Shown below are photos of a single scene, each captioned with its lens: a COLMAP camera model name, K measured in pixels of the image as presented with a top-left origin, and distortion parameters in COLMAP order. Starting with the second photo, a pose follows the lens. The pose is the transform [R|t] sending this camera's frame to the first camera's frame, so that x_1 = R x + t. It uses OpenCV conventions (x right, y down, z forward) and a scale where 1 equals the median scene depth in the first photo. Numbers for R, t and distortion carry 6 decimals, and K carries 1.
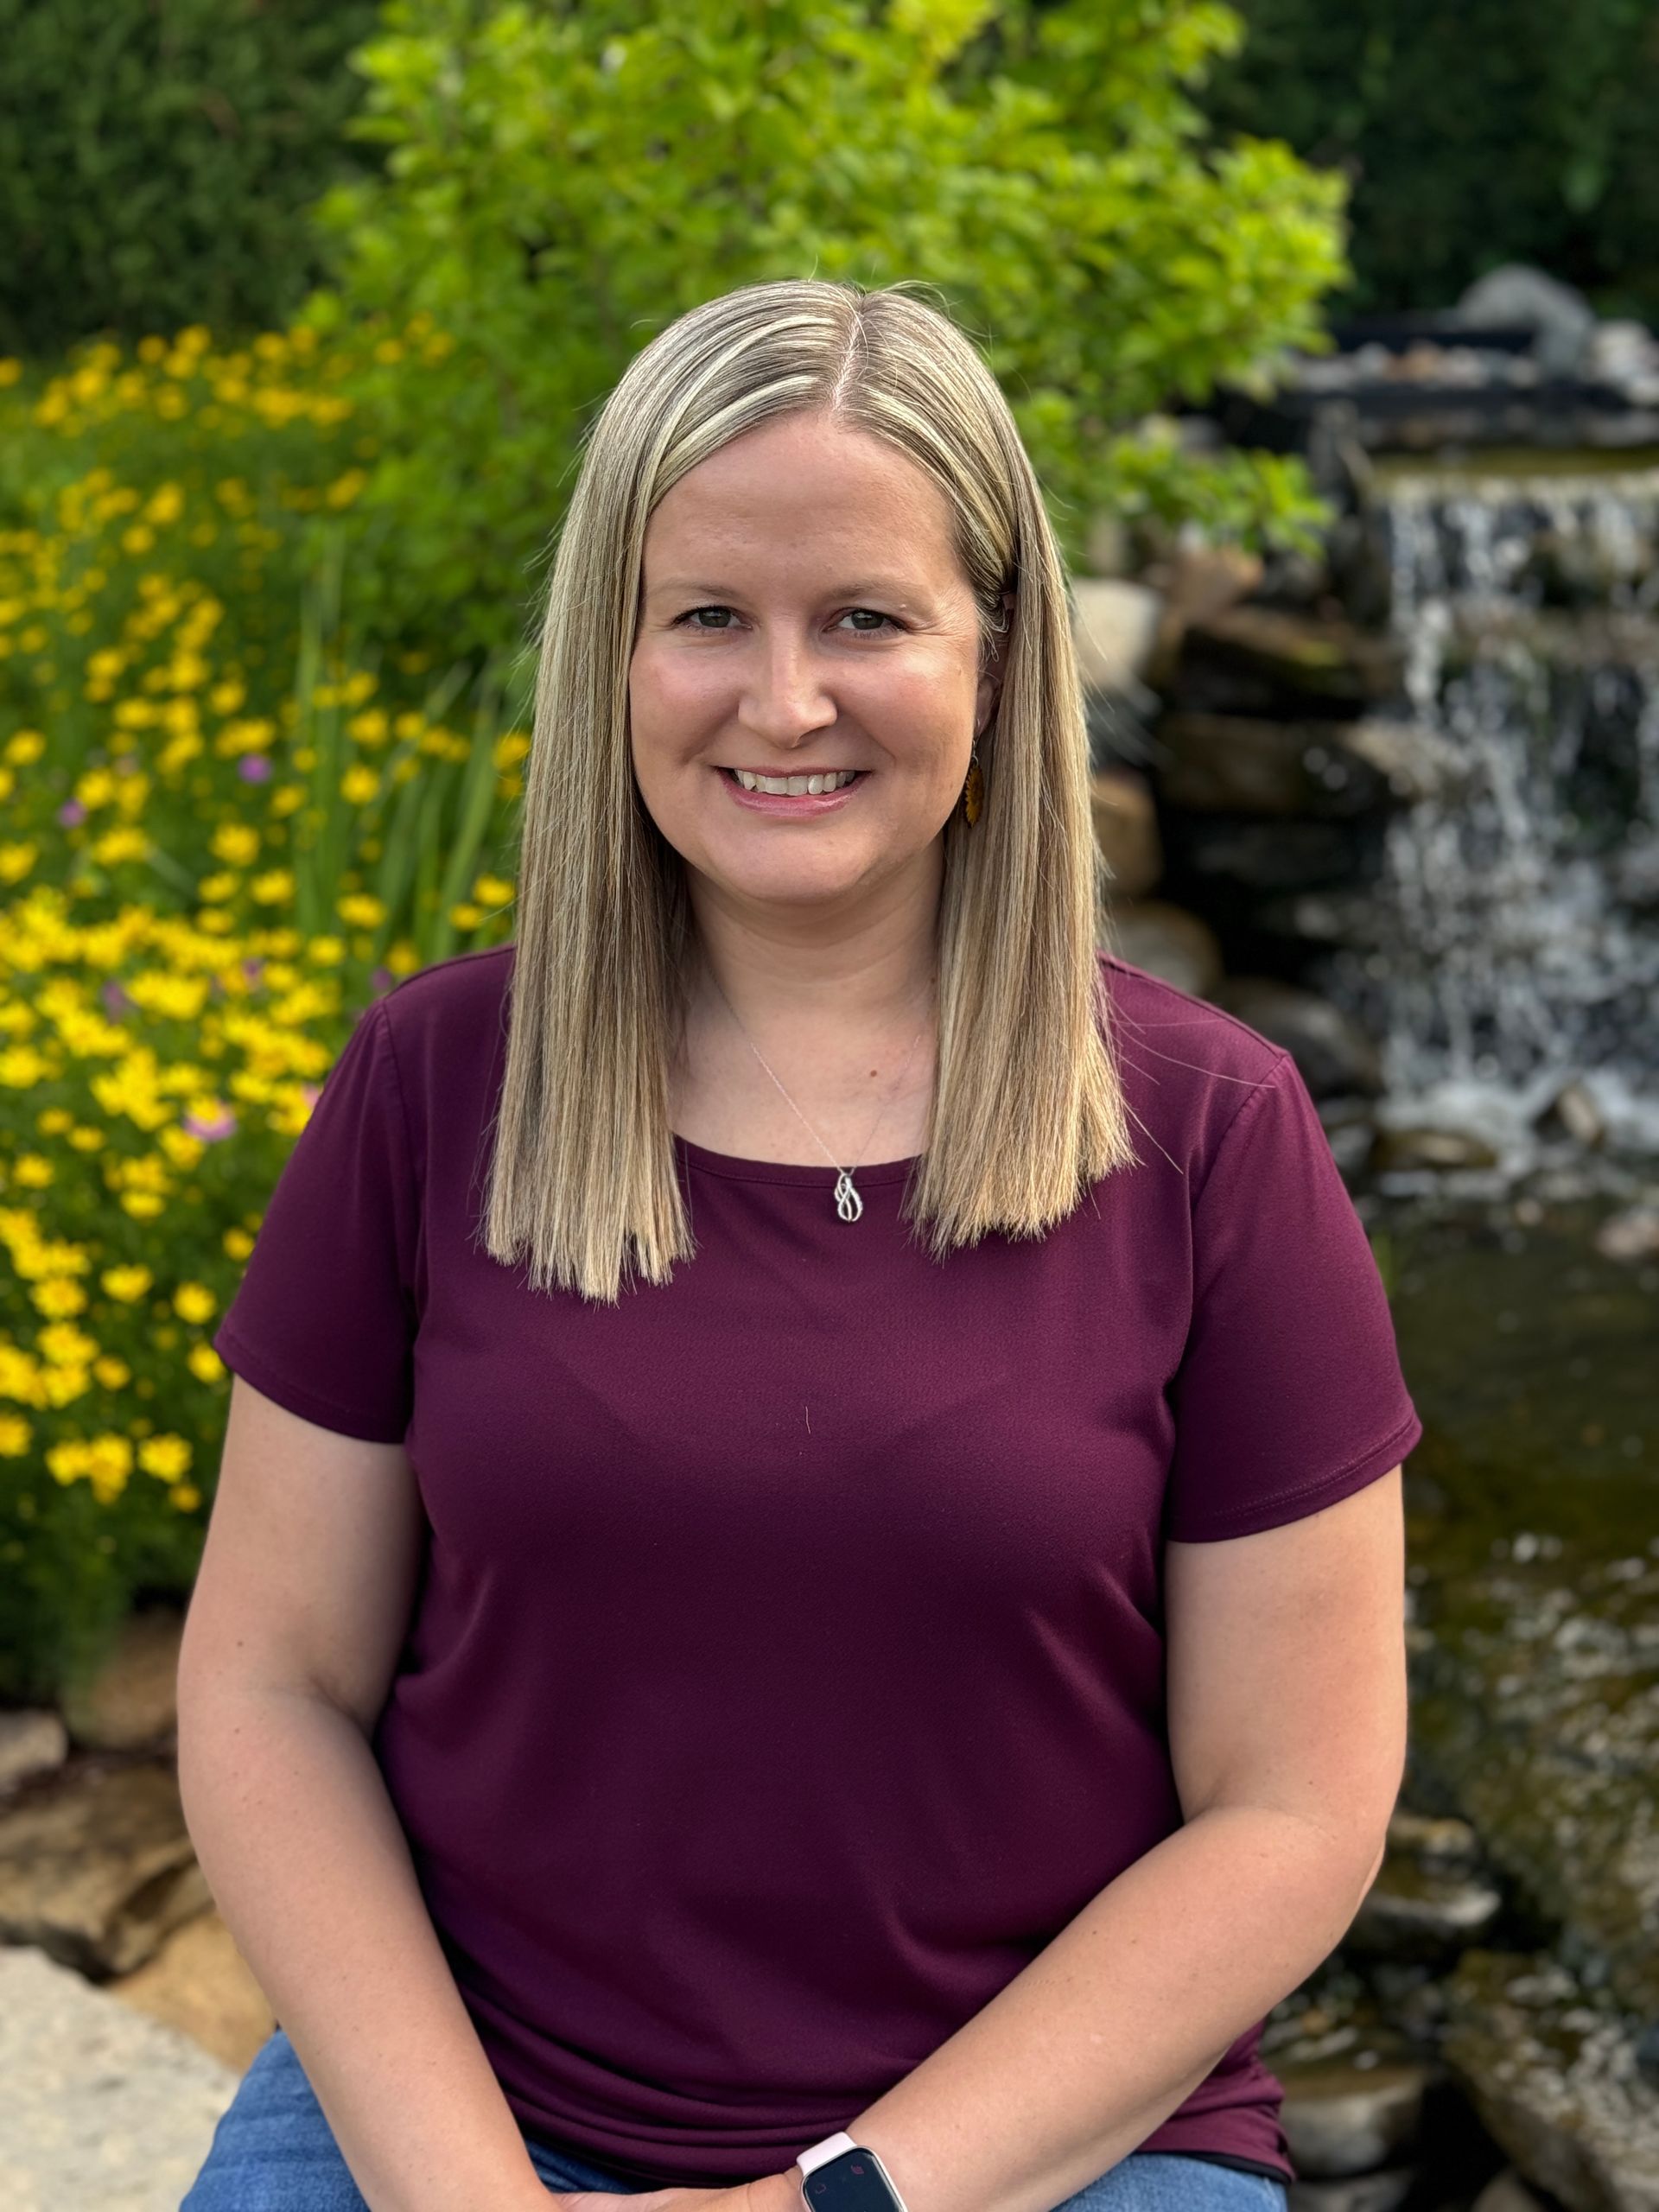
lens RADIAL K [[3022.7, 0, 829.5], [0, 3022.7, 1106.0], [0, 0, 1]] dist [0.212966, -0.548551]
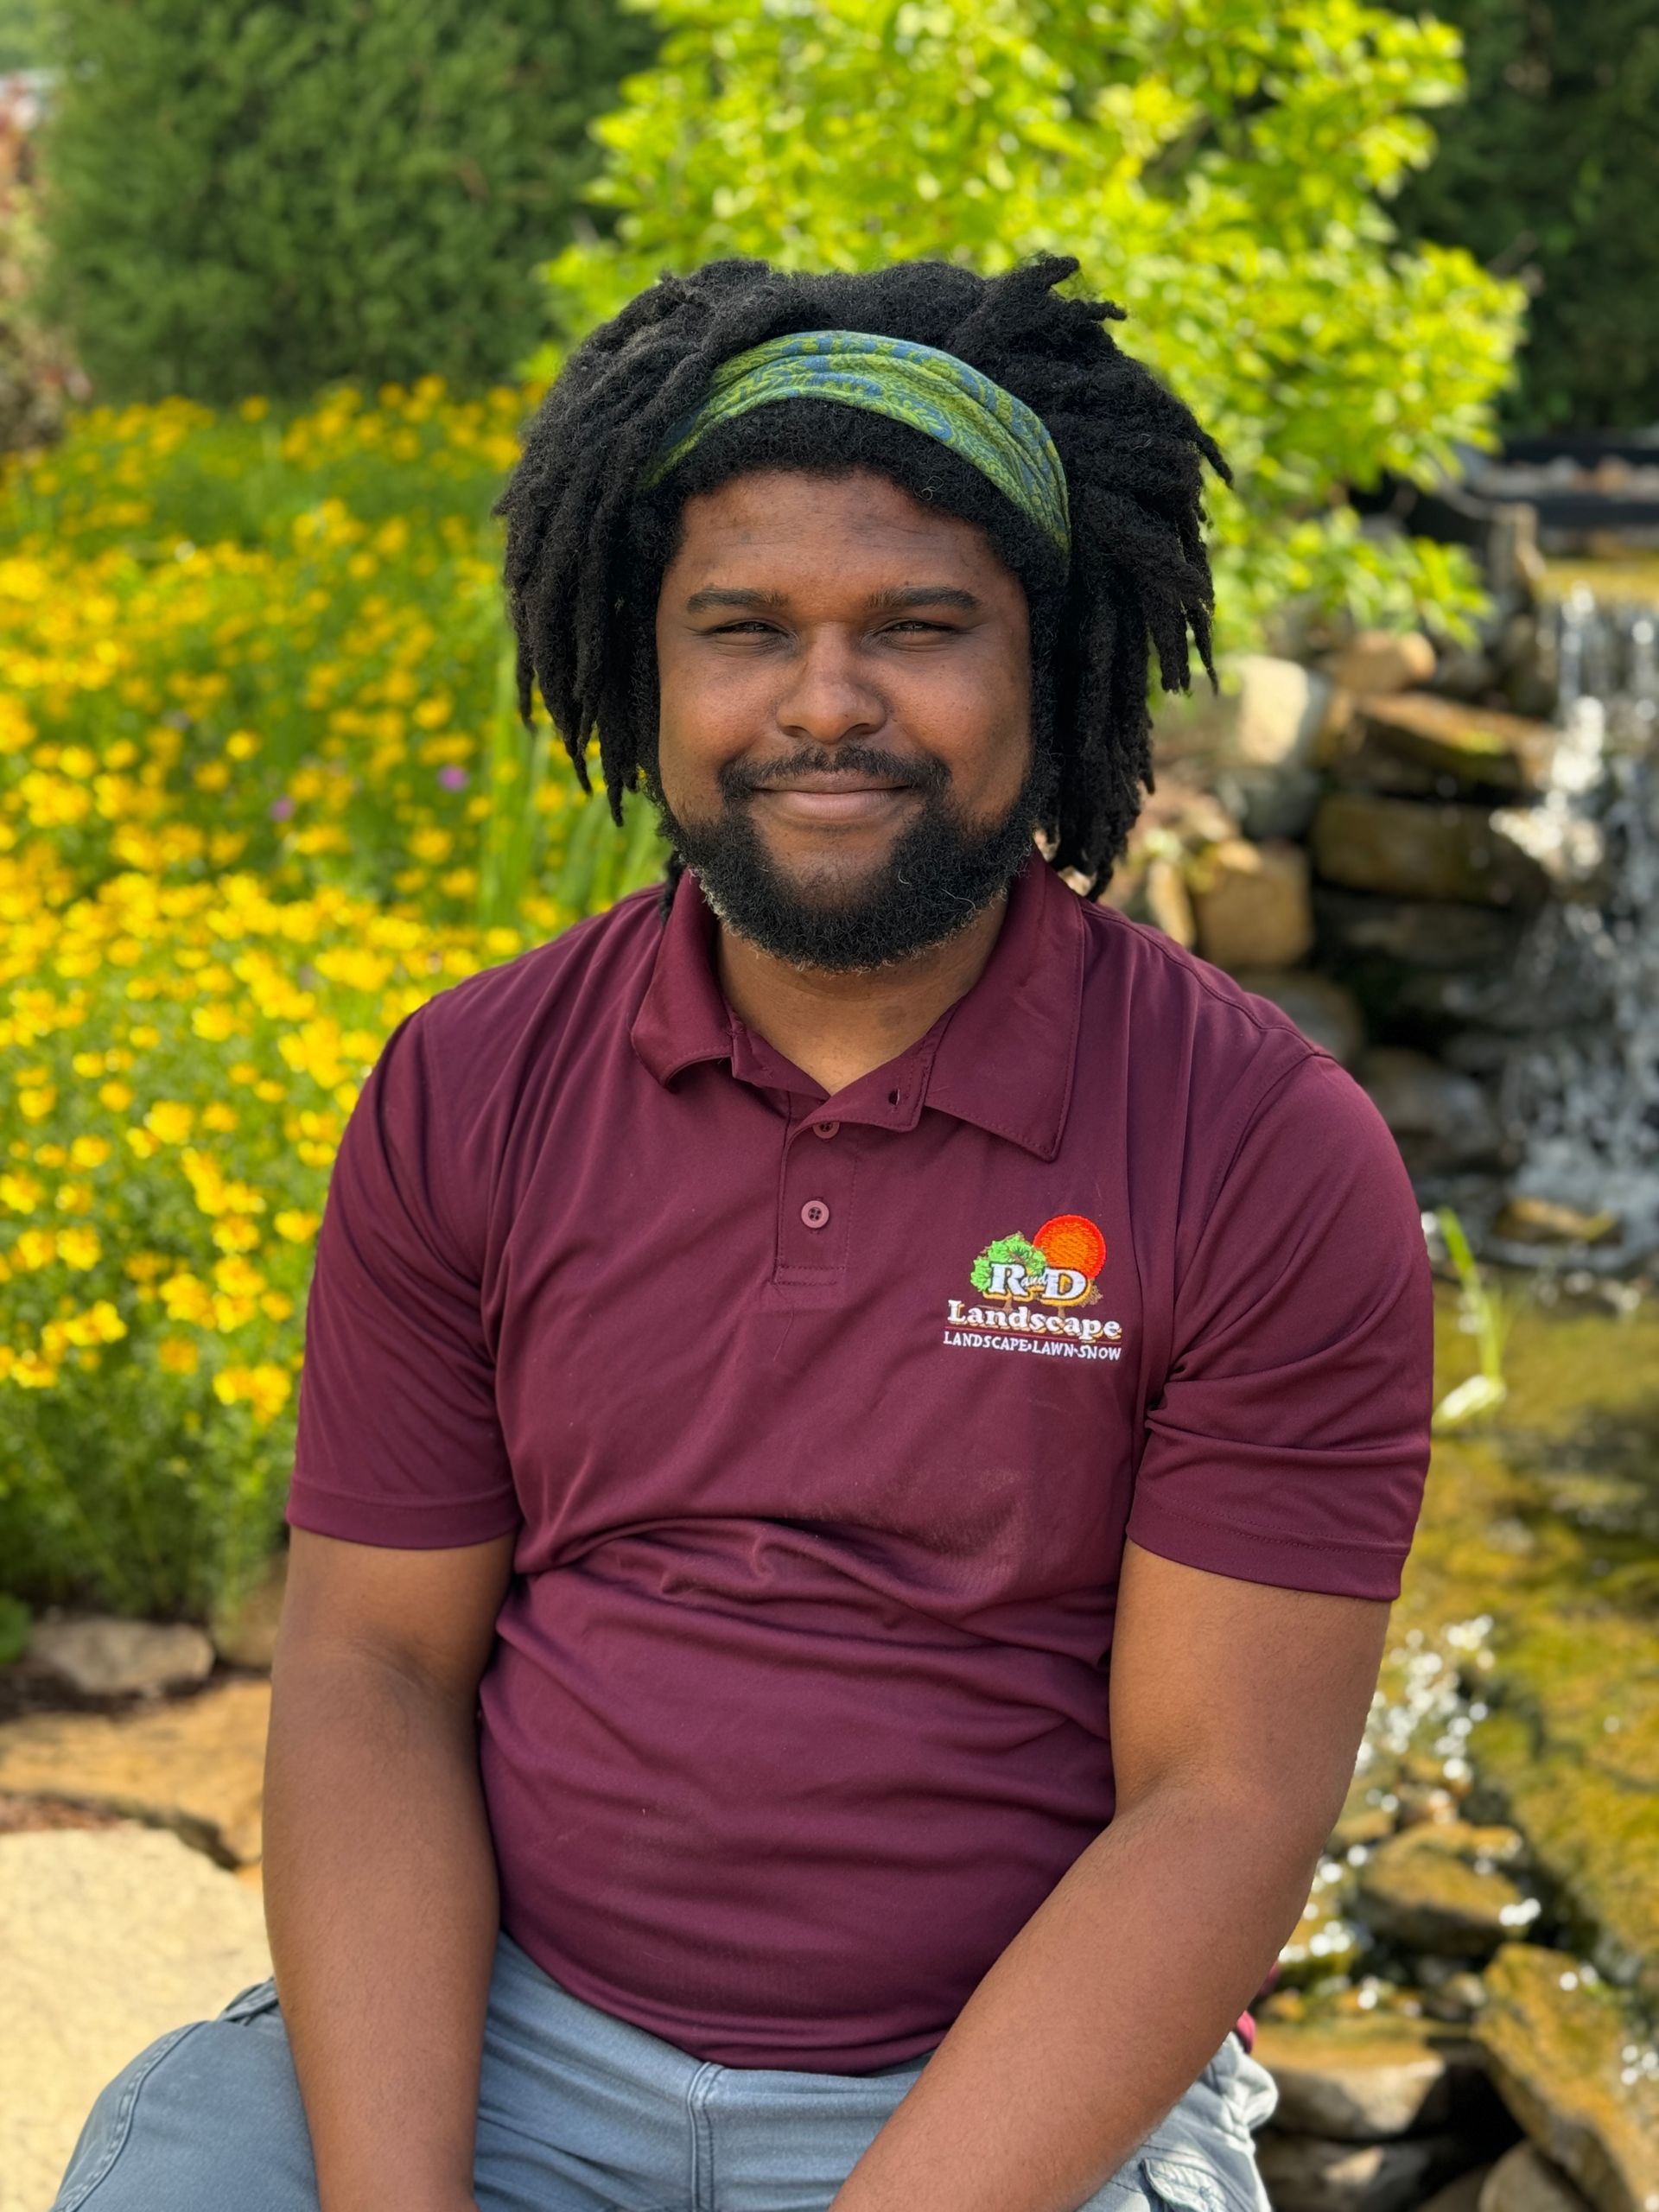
lens RADIAL K [[3025.1, 0, 843.0], [0, 3025.1, 1107.4], [0, 0, 1]] dist [0.200273, -0.531730]
pose [[0.996053, 0.067990, -0.057052, 0.015873], [-0.069688, 0.997167, -0.028326, 0.023952], [0.054964, 0.032190, 0.997969, -0.050602]]
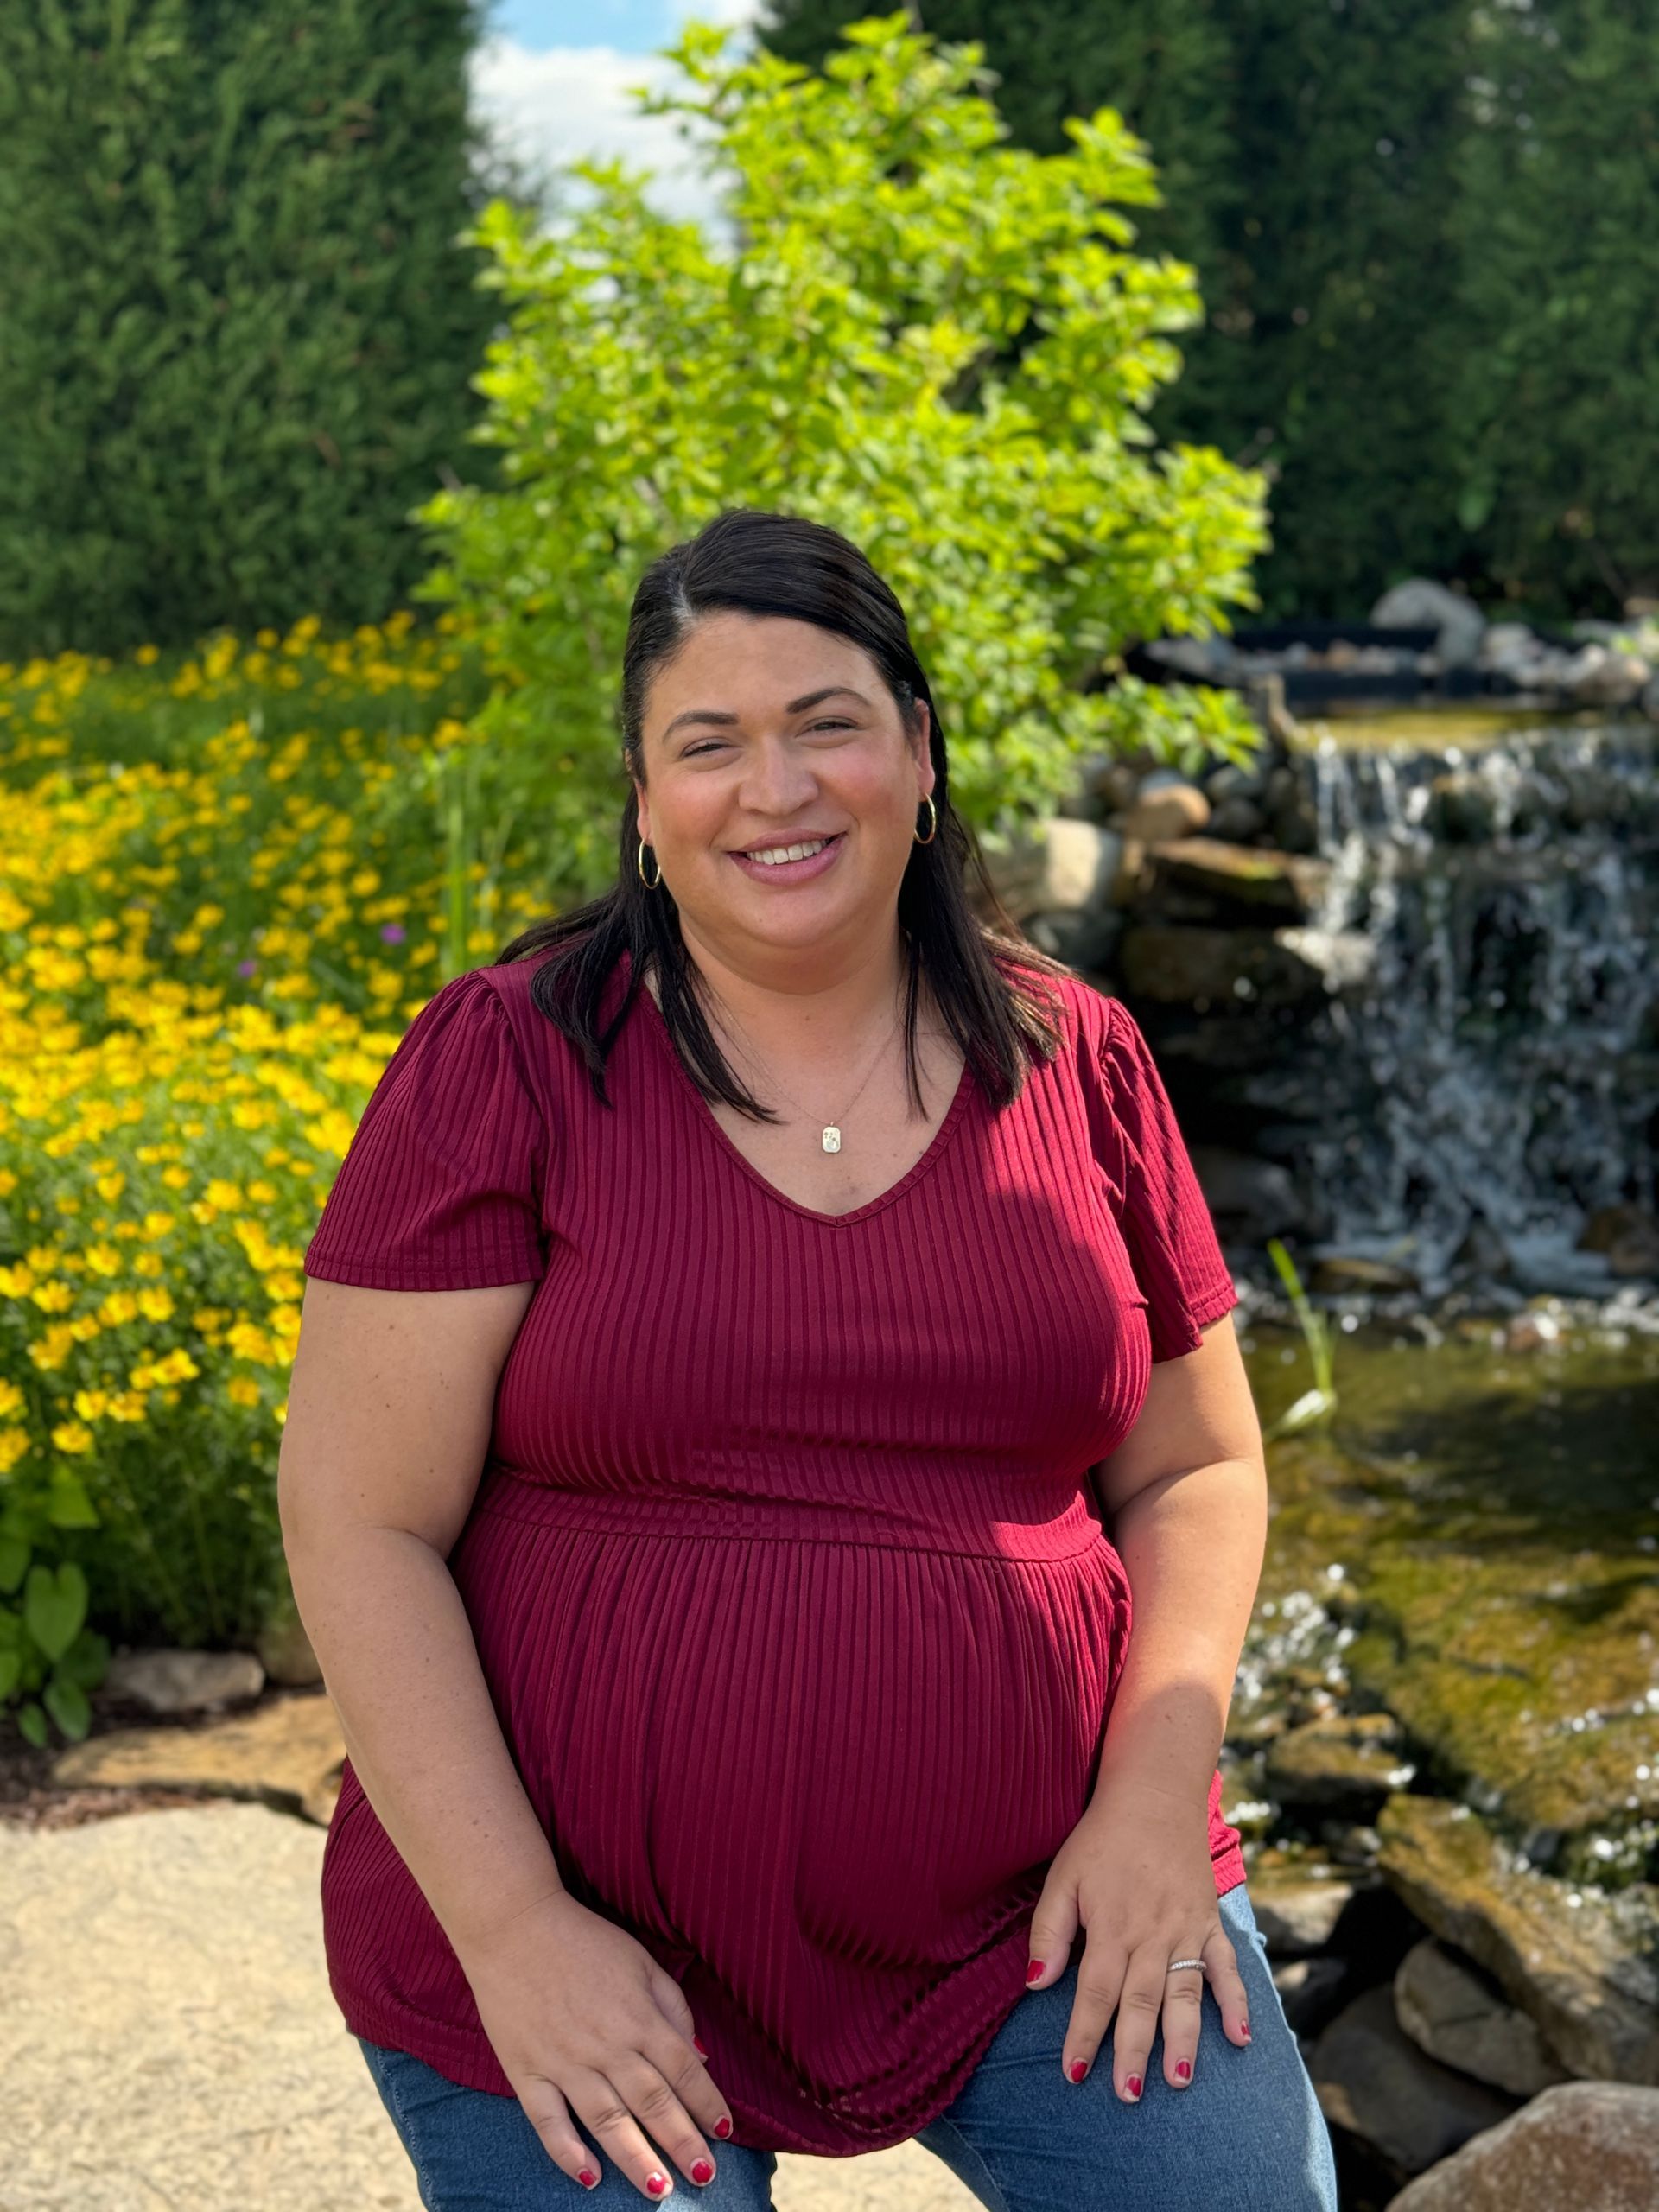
lens RADIAL K [[3022.7, 0, 829.5], [0, 3022.7, 1106.0], [0, 0, 1]] dist [0.212966, -0.548551]
pose [[0.999883, -0.007690, 0.013191, -0.027767], [0.009216, 0.992749, -0.119850, 0.102146], [-0.012174, 0.119957, 0.992704, -0.201398]]
